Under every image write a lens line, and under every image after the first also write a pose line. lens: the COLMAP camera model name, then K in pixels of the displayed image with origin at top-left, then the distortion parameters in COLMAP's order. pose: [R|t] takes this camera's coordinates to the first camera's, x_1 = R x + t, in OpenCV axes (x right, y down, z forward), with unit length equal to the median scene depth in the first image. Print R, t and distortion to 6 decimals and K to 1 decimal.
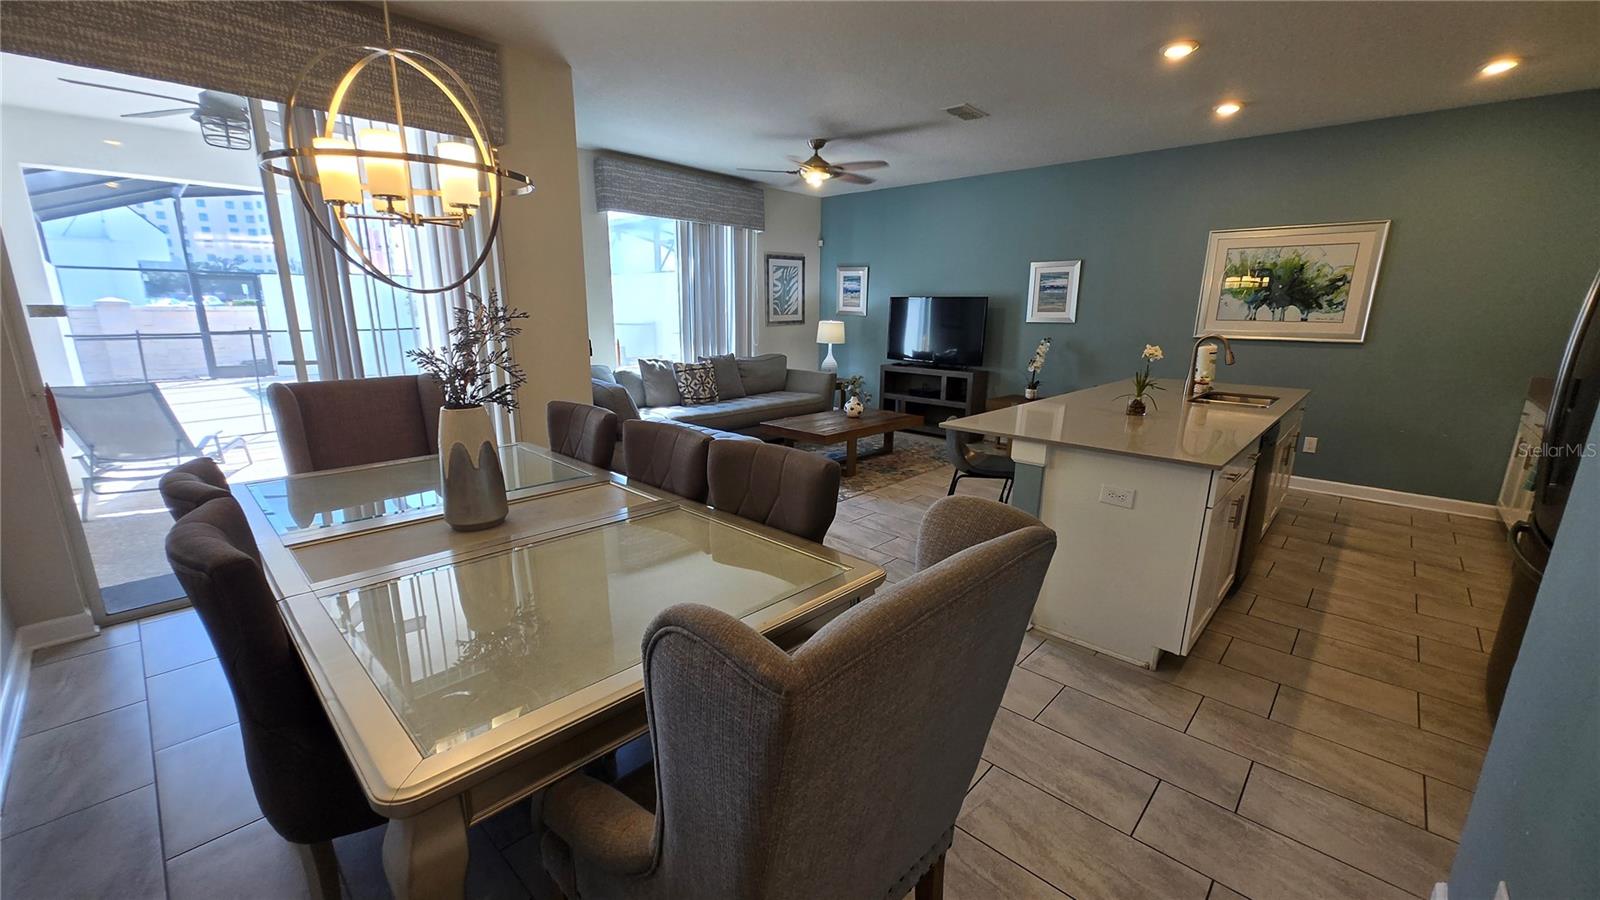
lens RADIAL K [[629.0, 0, 798.6], [0, 629.0, 458.2], [0, 0, 1]] dist [0.002622, -0.001655]
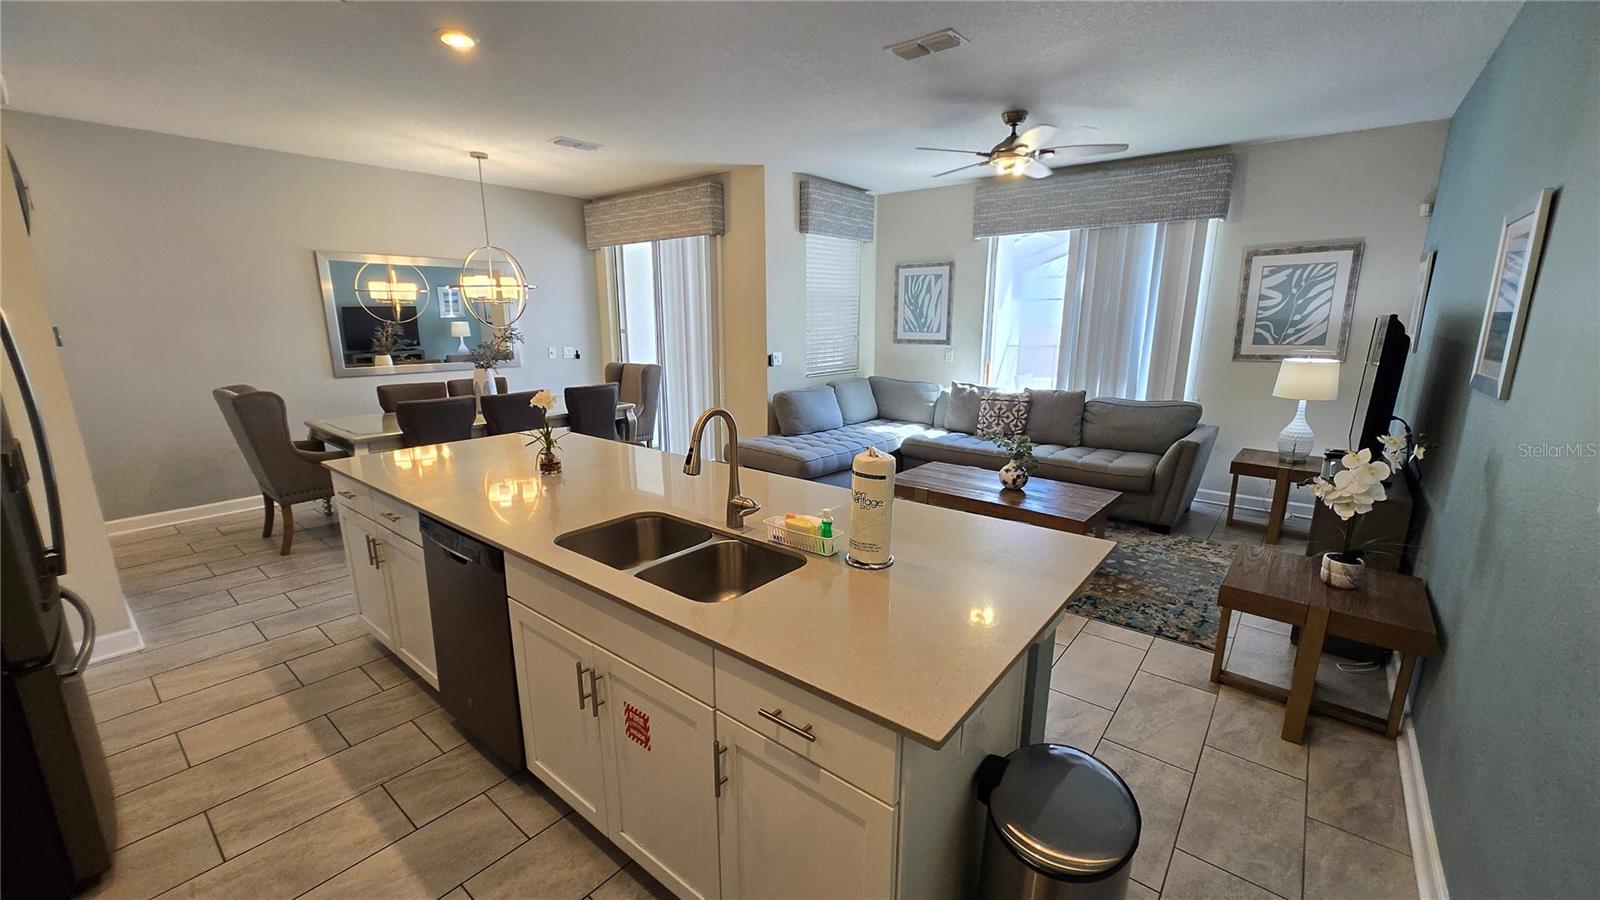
lens RADIAL K [[629.0, 0, 796.3], [0, 629.0, 456.3], [0, 0, 1]] dist [0.002622, -0.001655]
pose [[0.068118, 0.208476, -0.975653, 0.721739], [-0.232964, 0.954213, 0.187629, -0.168676], [0.970097, 0.214511, 0.113567, 0.647772]]
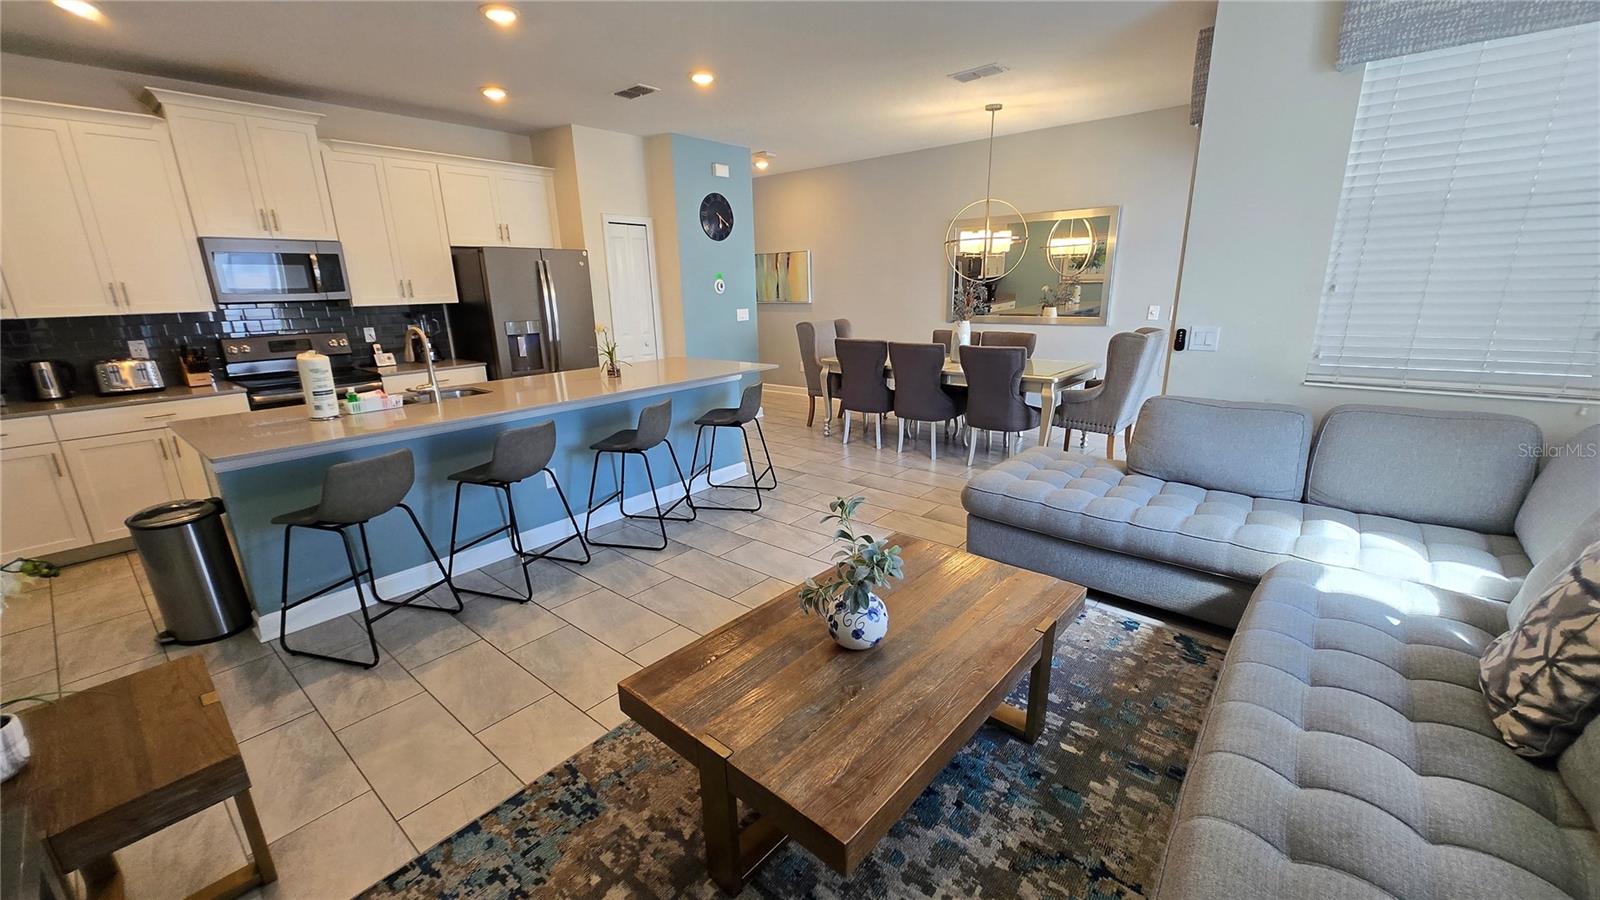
lens RADIAL K [[629.0, 0, 796.5], [0, 629.0, 455.8], [0, 0, 1]] dist [0.002622, -0.001655]
pose [[-0.998348, 0.024560, -0.051936, 0.130602], [-0.003634, 0.875215, 0.483720, -0.289187], [0.057336, 0.483110, -0.873681, 1.175989]]
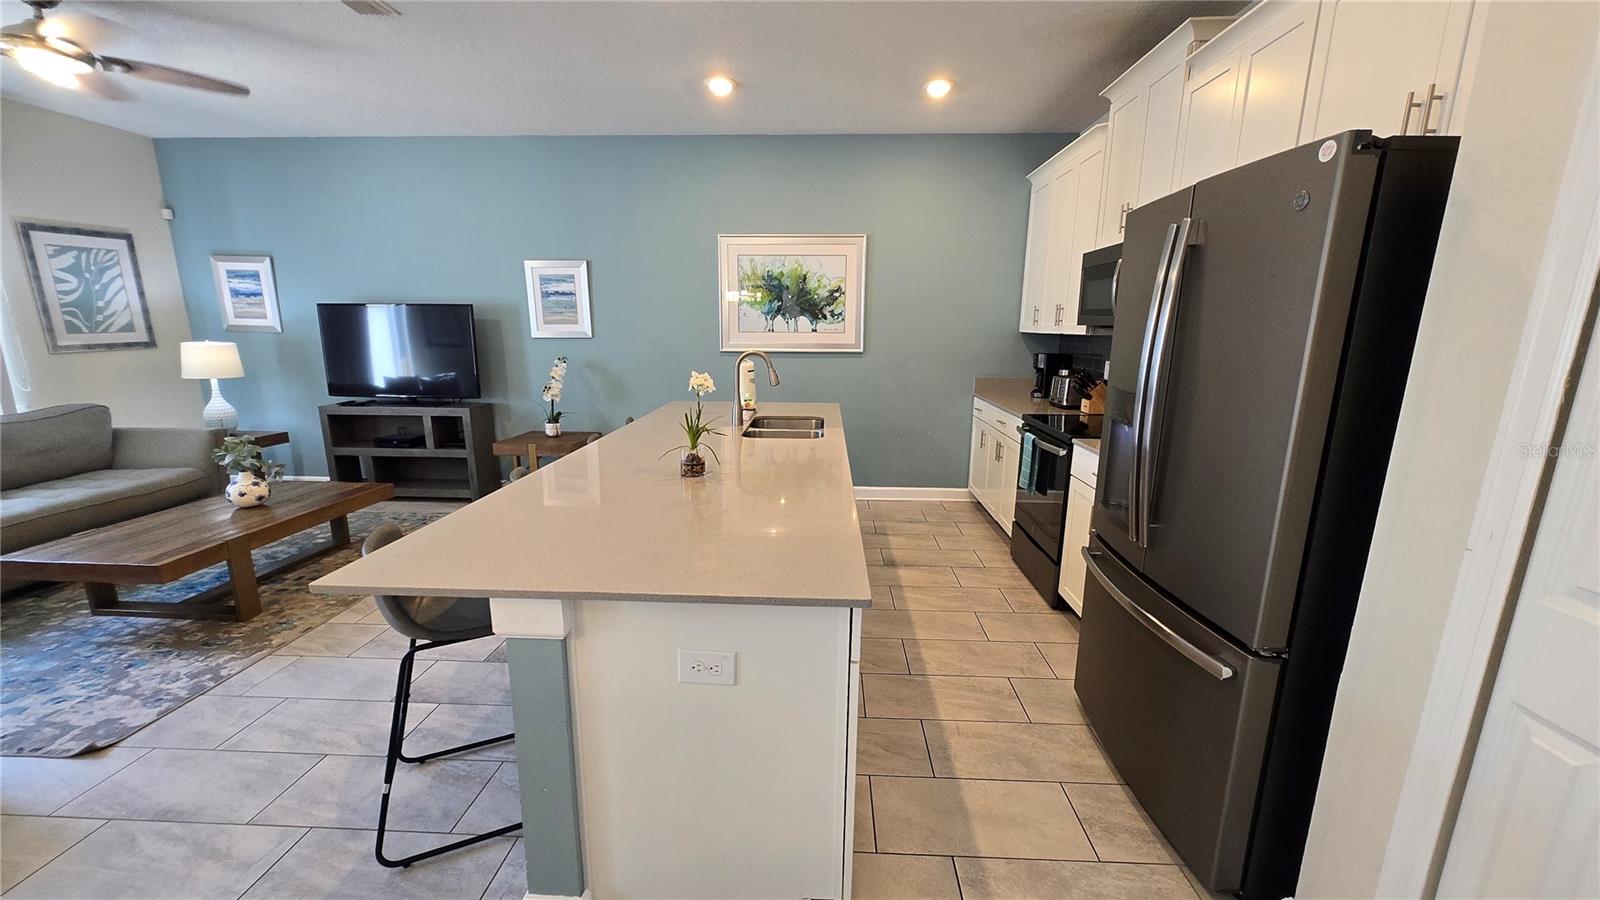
lens RADIAL K [[629.0, 0, 798.5], [0, 629.0, 456.4], [0, 0, 1]] dist [0.002622, -0.001655]
pose [[0.758942, -0.141154, 0.635675, 0.103778], [0.154574, 0.987372, 0.034701, -0.050815], [-0.632546, 0.071923, 0.771176, 0.217208]]
